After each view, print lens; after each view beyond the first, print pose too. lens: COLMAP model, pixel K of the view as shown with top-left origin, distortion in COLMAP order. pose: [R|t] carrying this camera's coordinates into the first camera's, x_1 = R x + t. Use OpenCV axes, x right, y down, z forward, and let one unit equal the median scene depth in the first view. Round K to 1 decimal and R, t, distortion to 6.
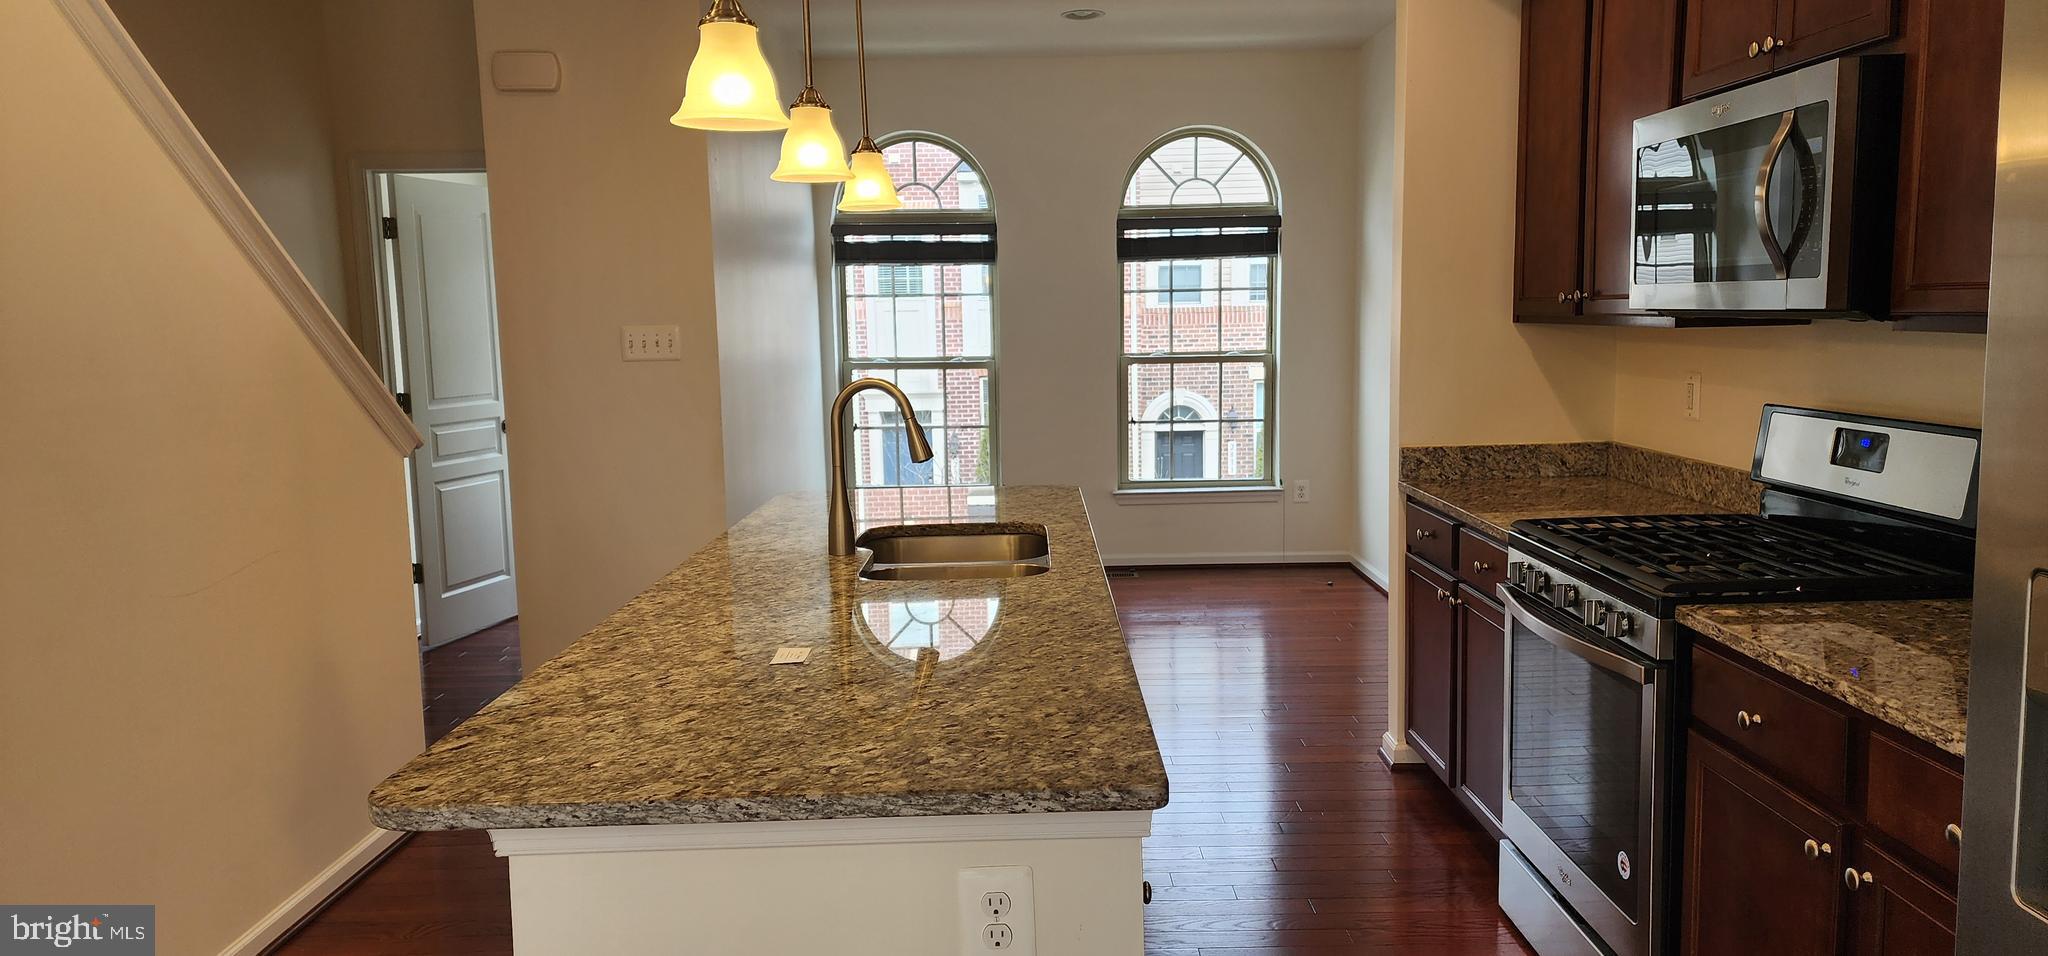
lens RADIAL K [[1349.1, 0, 1029.2], [0, 1349.1, 483.9], [0, 0, 1]] dist [0.036096, -0.006786]
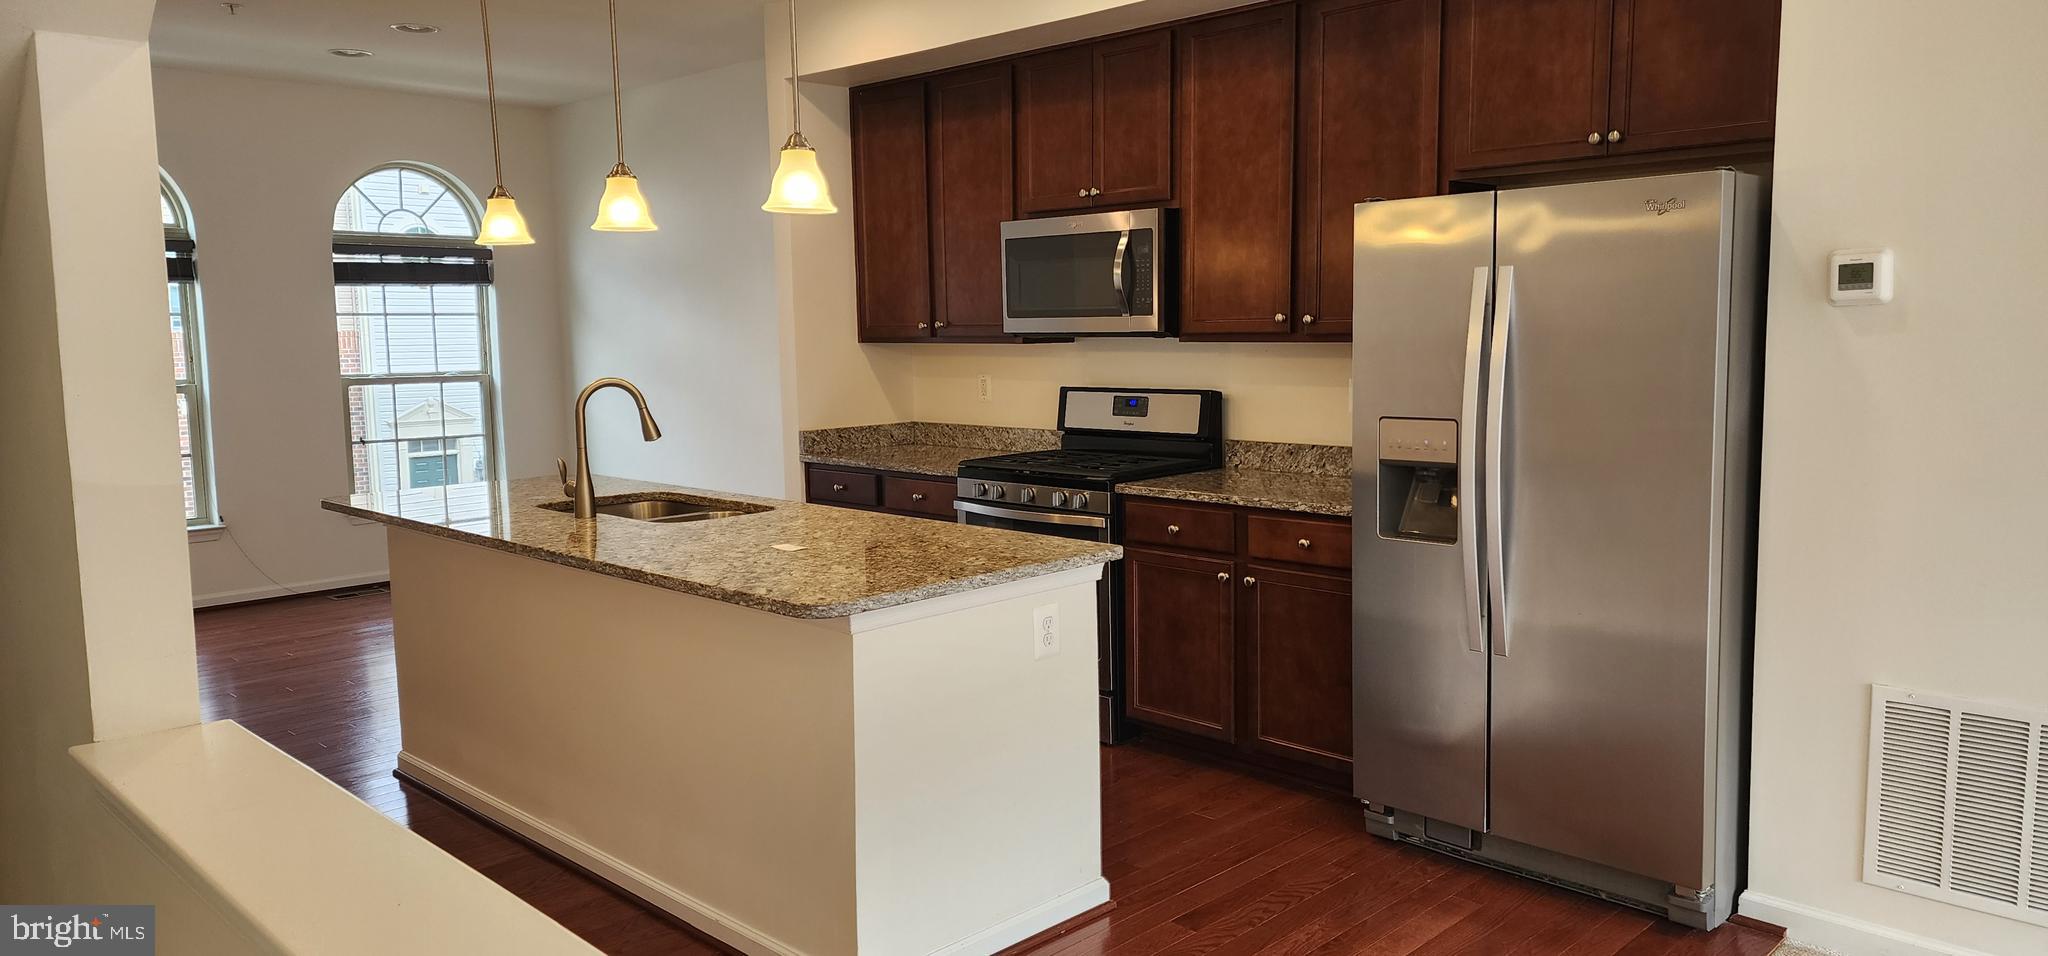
lens RADIAL K [[1349.1, 0, 1018.2], [0, 1349.1, 482.7], [0, 0, 1]] dist [0.036096, -0.006786]
pose [[0.712653, -0.071969, 0.697815, -0.323176], [0.088085, 0.996031, 0.012768, 0.017076], [-0.695965, 0.052368, 0.716164, -0.091518]]
